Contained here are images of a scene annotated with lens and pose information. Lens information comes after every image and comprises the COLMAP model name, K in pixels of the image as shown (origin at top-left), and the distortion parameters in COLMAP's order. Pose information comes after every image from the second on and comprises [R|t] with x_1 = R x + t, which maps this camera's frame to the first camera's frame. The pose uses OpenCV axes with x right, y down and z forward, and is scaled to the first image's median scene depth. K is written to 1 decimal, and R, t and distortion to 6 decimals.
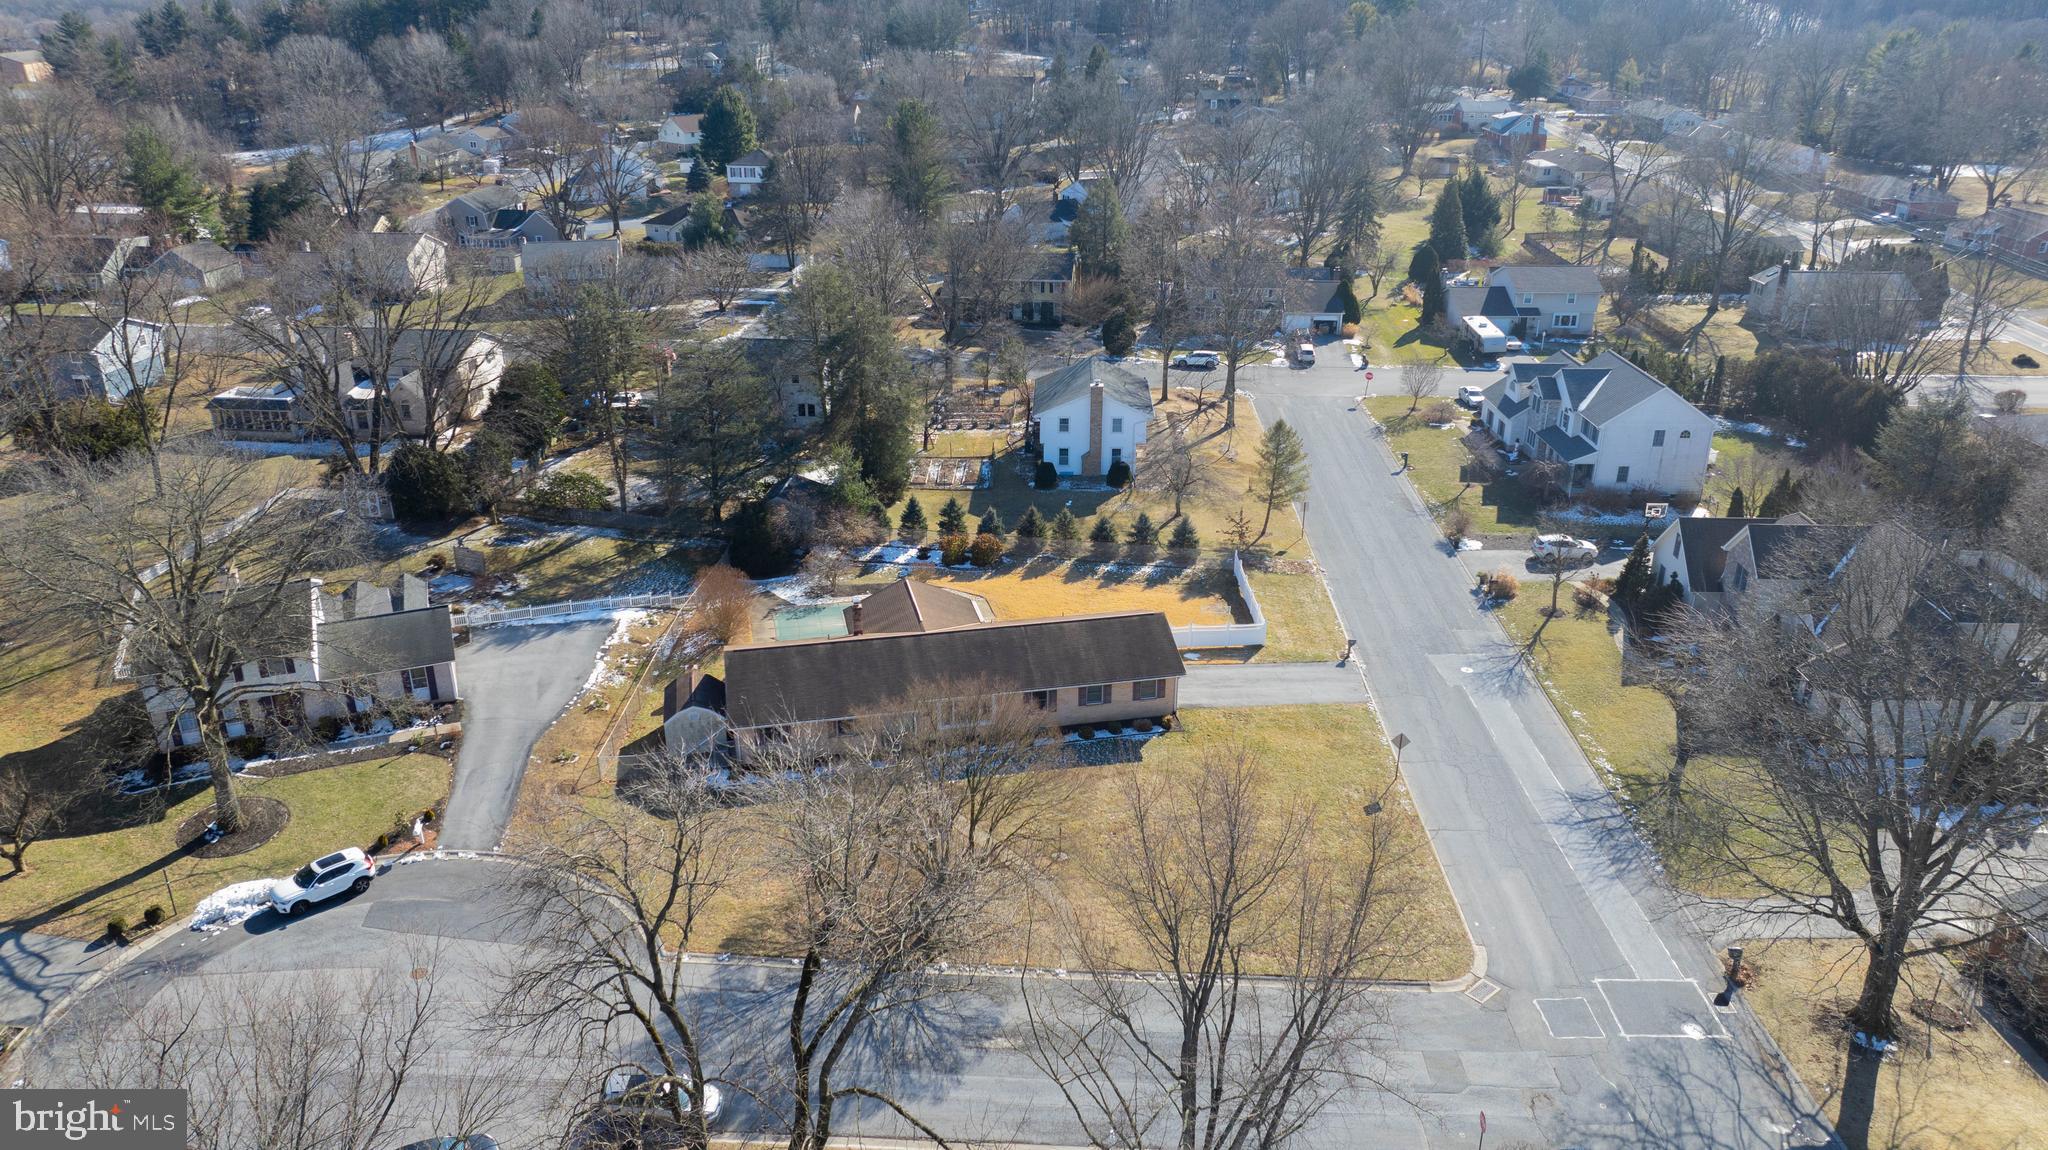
lens RADIAL K [[1438.5, 0, 1028.0], [0, 1438.5, 578.8], [0, 0, 1]] dist [-0.012877, -0.001824]
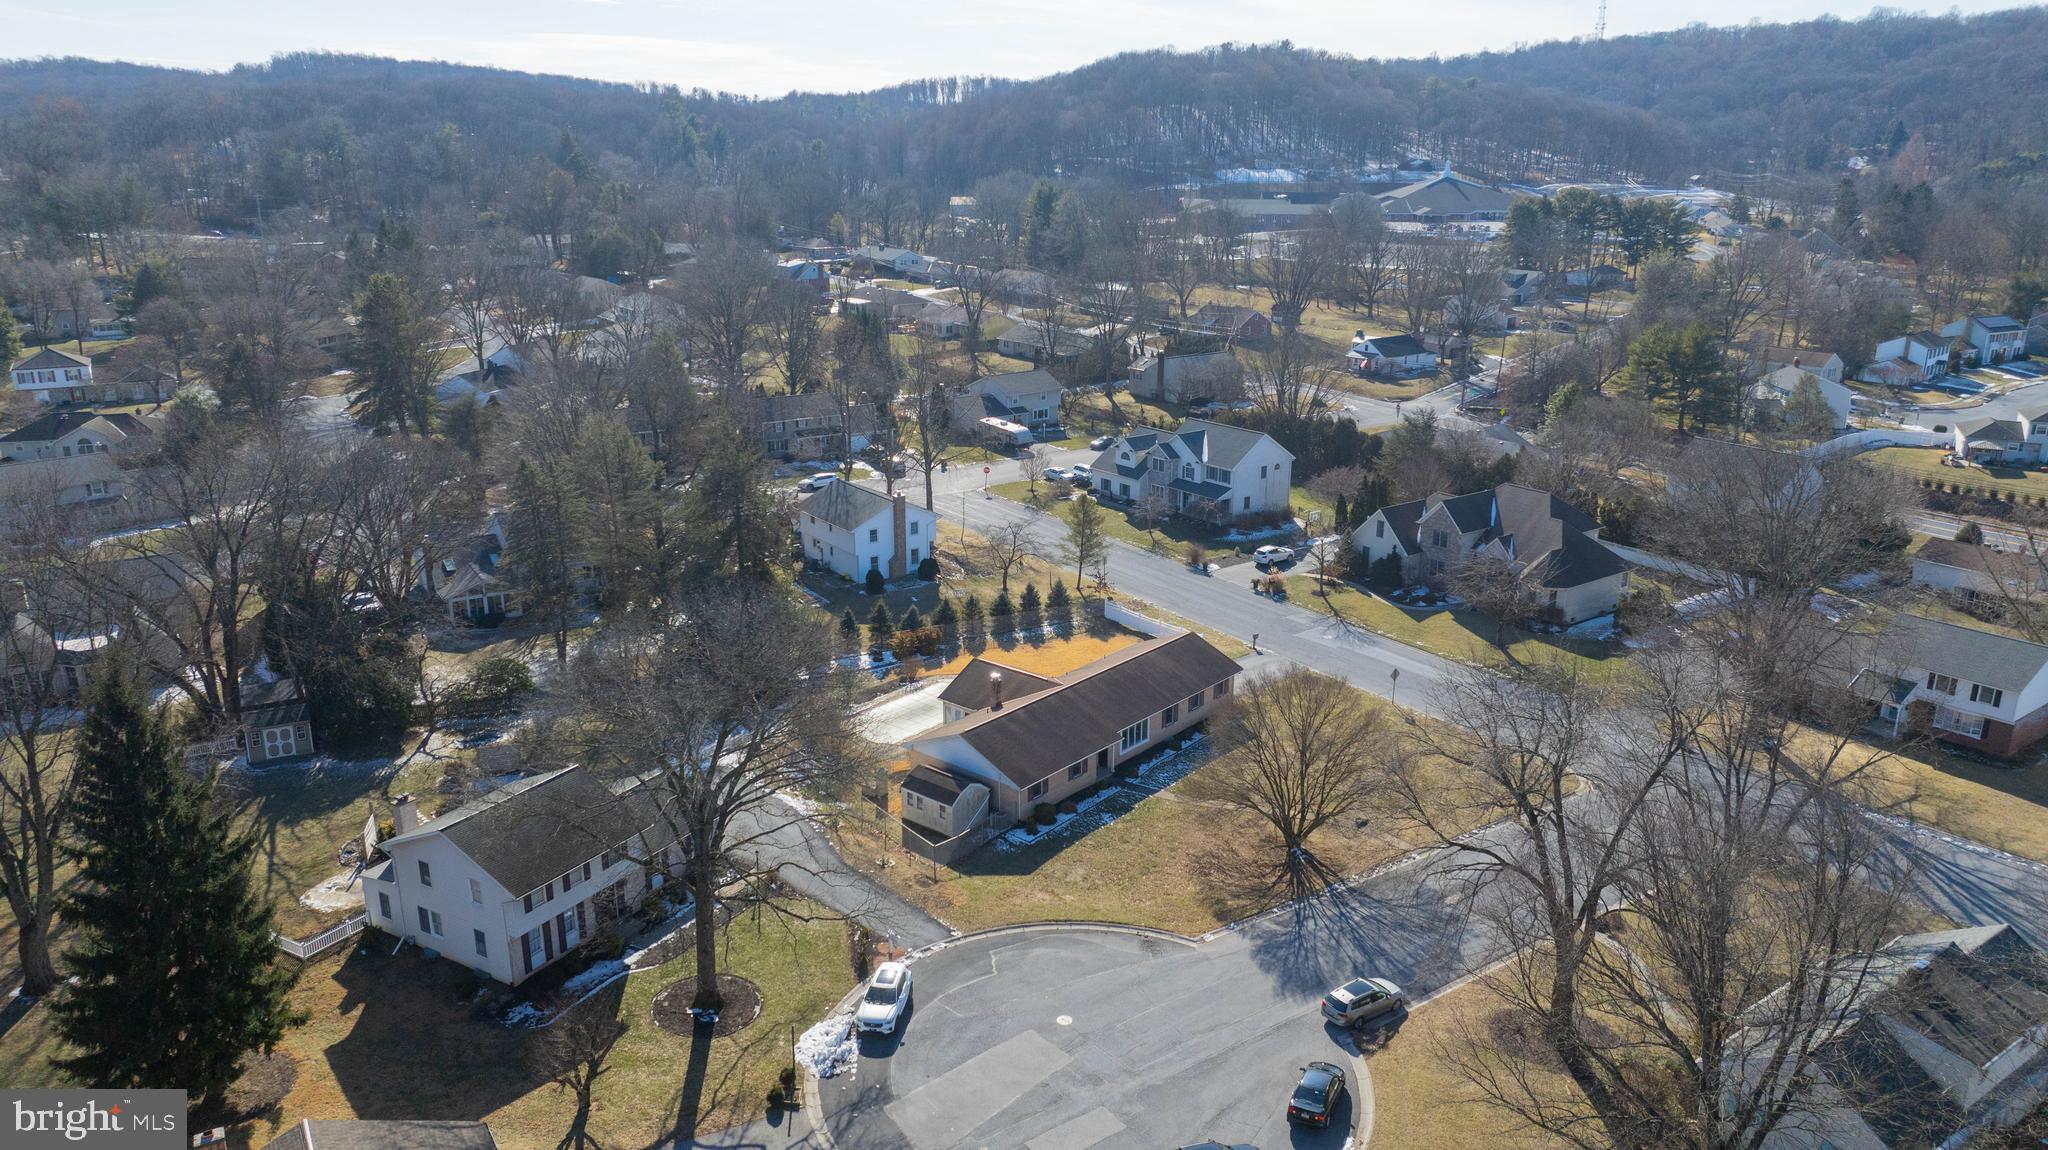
lens RADIAL K [[1438.5, 0, 1024.0], [0, 1438.5, 576.0], [0, 0, 1]] dist [-0.012877, -0.001824]
pose [[0.796594, -0.177651, 0.577822, -0.610407], [0.238160, 0.970767, -0.029869, -0.018091], [-0.555624, 0.161407, 0.815616, 0.036382]]
